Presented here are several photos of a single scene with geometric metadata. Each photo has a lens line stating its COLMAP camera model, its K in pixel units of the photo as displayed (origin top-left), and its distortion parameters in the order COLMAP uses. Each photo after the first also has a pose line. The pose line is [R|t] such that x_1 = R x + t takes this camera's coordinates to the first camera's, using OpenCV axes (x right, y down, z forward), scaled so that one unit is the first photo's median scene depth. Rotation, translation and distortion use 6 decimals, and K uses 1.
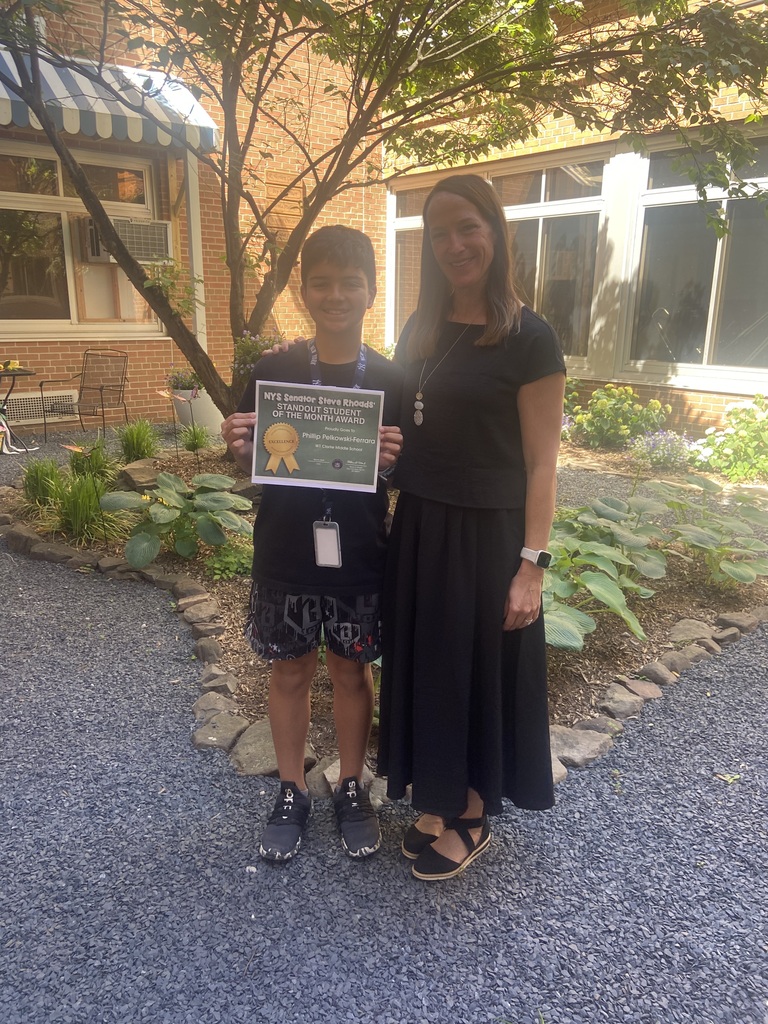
lens RADIAL K [[809.1, 0, 384.0], [0, 809.1, 512.0], [0, 0, 1]] dist [0.142305, -0.198360]
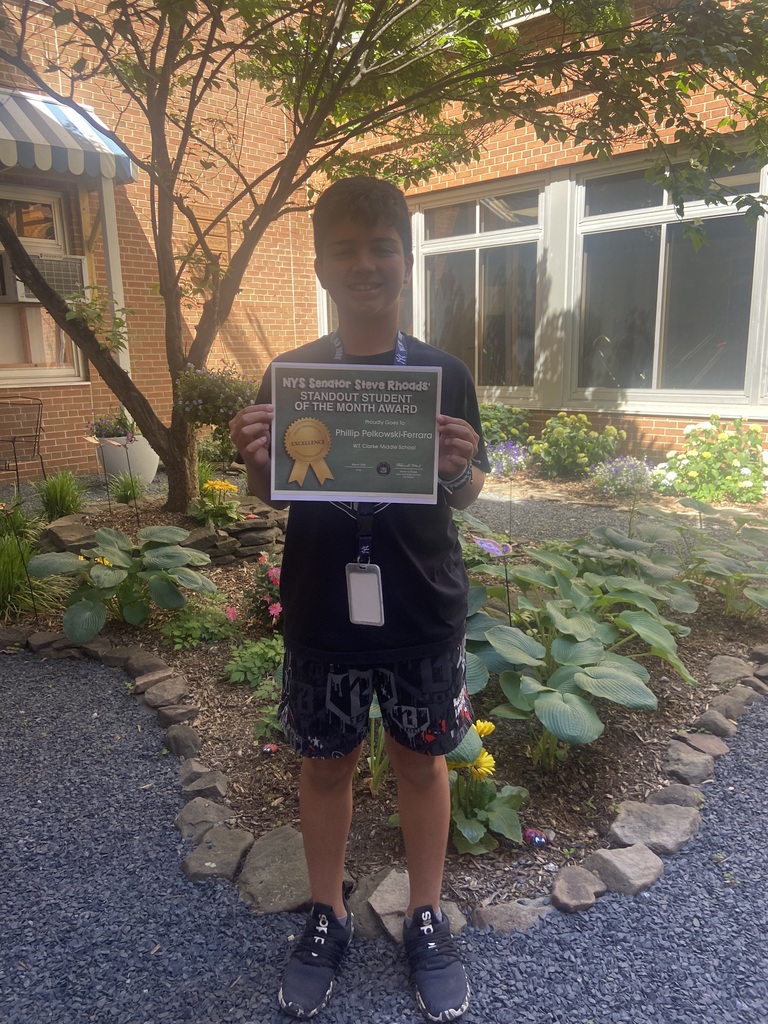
lens RADIAL K [[789.5, 0, 384.0], [0, 789.5, 512.0], [0, 0, 1]] dist [0.139289, -0.187801]
pose [[0.991617, -0.055552, 0.116663, -0.077240], [0.062007, 0.996697, -0.052440, -0.002494], [-0.113365, 0.059234, 0.991786, 0.138092]]
